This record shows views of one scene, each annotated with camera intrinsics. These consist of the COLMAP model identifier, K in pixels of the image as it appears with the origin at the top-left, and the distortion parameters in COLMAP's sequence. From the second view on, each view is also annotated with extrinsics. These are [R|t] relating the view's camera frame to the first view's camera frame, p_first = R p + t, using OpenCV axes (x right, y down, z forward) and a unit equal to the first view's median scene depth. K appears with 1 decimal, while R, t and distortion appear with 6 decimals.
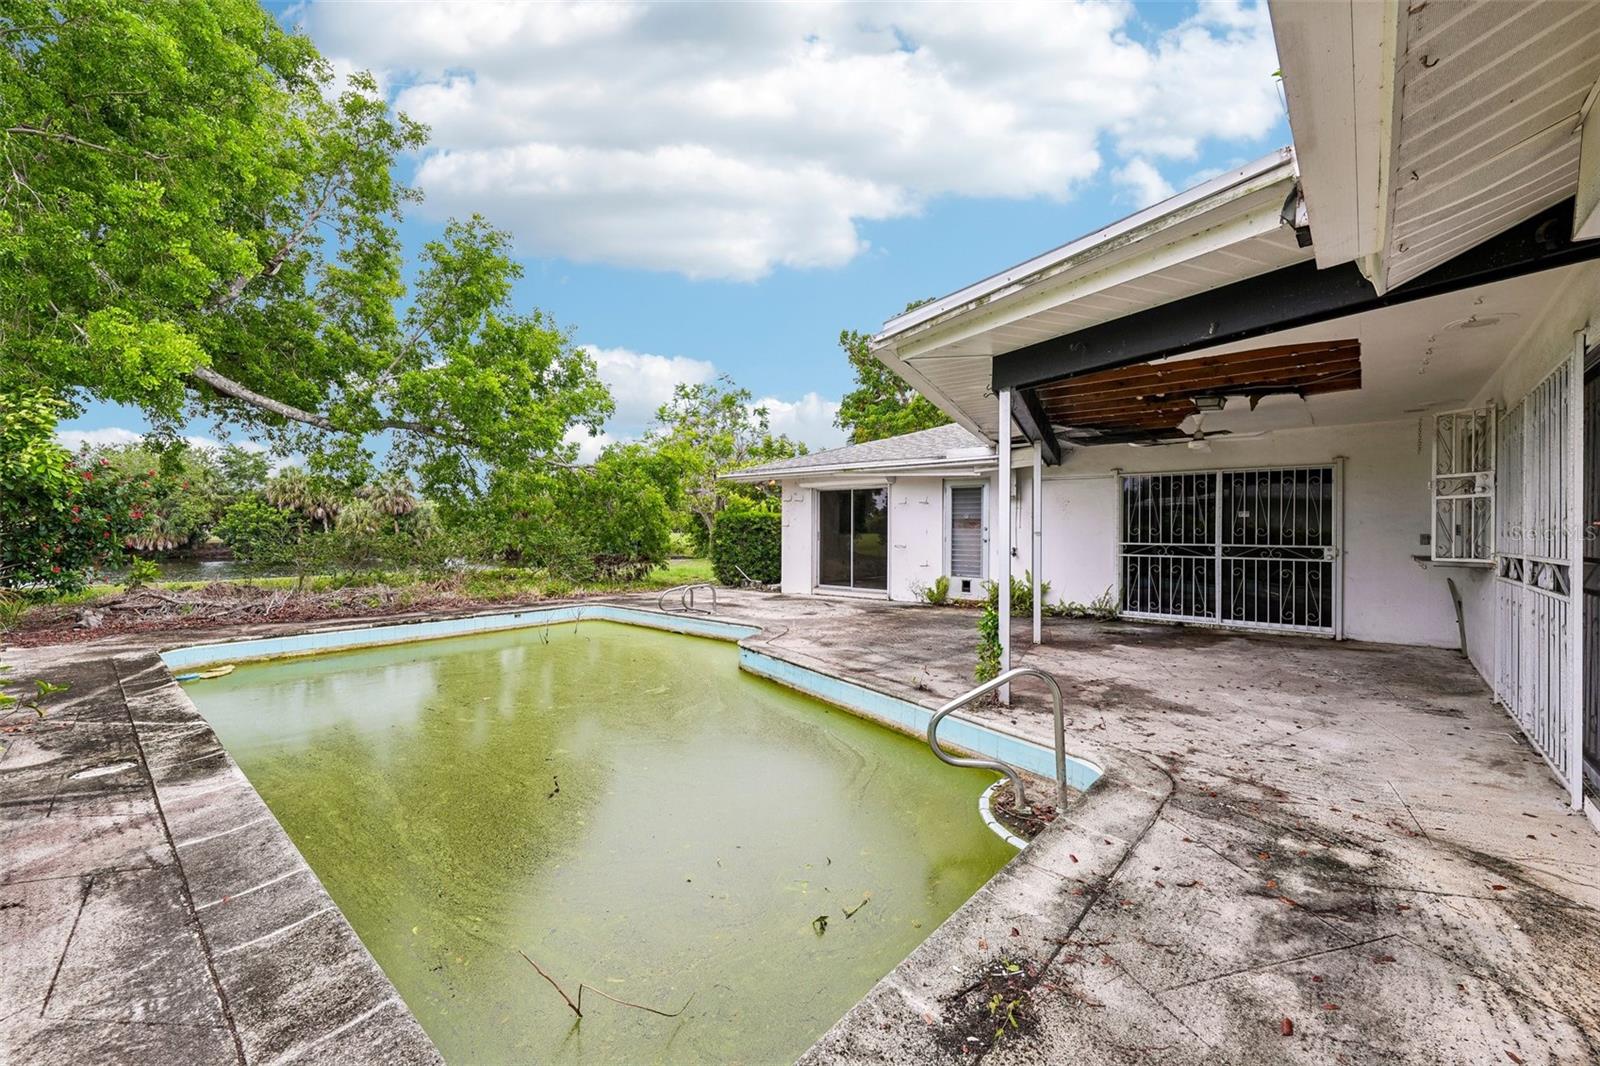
lens RADIAL K [[649.0, 0, 800.0], [0, 649.0, 533.0], [0, 0, 1]] dist [0.001957, -0.000040]
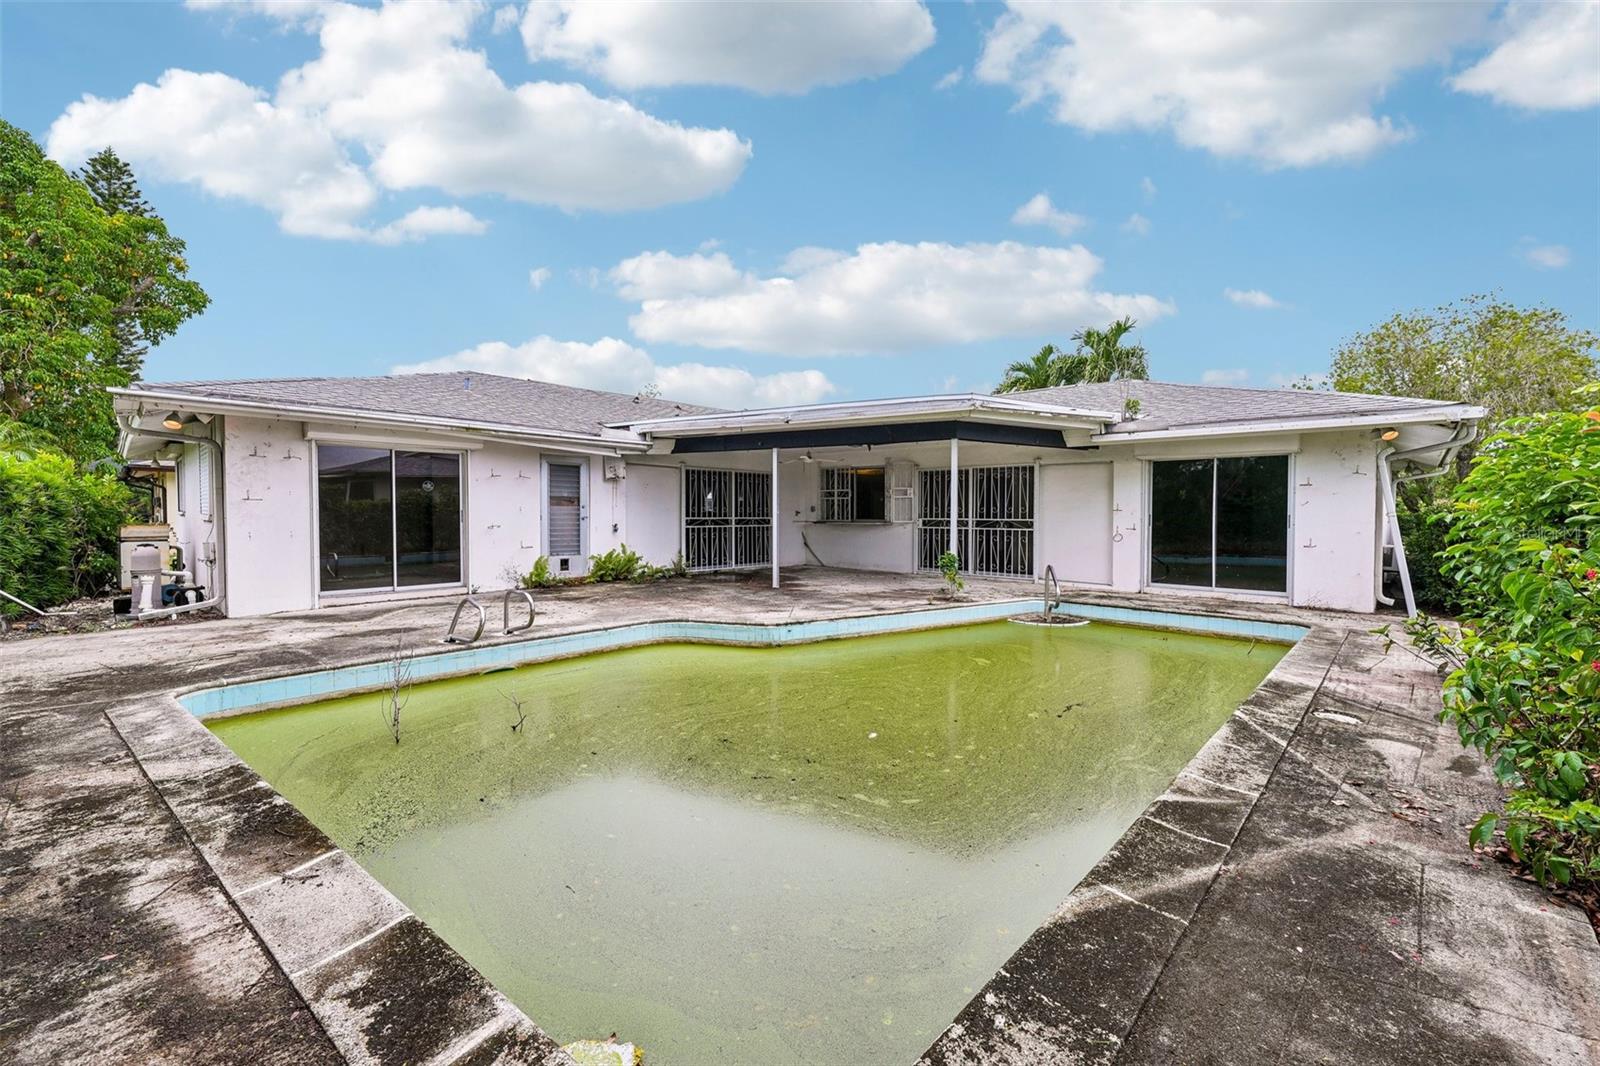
lens RADIAL K [[649.0, 0, 800.0], [0, 649.0, 533.0], [0, 0, 1]] dist [0.001957, -0.000040]
pose [[0.029105, -0.037004, 0.998891, -0.835645], [-0.002217, 0.999310, 0.037084, -0.003965], [-0.999574, -0.003294, 0.029003, 0.716788]]
